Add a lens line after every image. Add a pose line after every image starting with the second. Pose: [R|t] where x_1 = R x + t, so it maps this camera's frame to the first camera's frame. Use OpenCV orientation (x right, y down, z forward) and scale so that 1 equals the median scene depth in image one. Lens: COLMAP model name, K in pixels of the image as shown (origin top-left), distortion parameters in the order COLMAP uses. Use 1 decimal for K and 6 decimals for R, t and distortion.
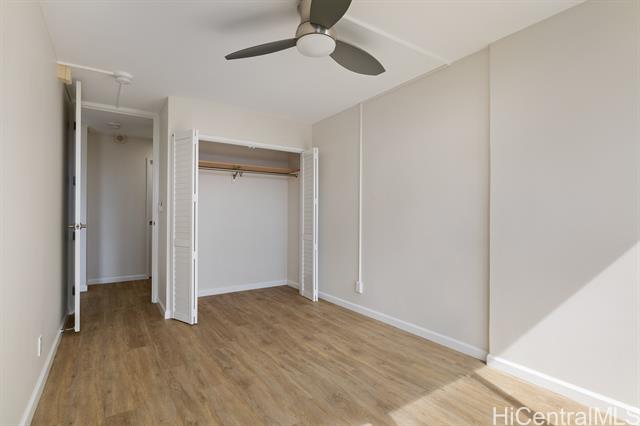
lens RADIAL K [[317.7, 0, 322.6], [0, 317.7, 214.1], [0, 0, 1]] dist [-0.000517, 0.000118]
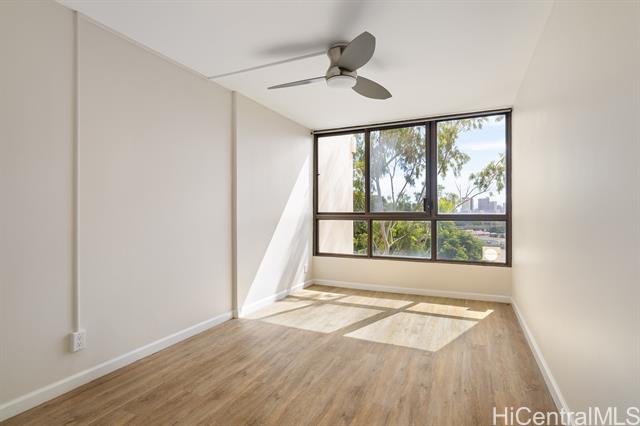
lens RADIAL K [[317.7, 0, 325.0], [0, 317.7, 211.7], [0, 0, 1]] dist [-0.000517, 0.000118]
pose [[-0.516002, -0.000246, 0.856587, -0.884054], [-0.004941, 0.999984, -0.002689, 0.005295], [-0.856573, -0.005620, -0.515995, 1.384417]]
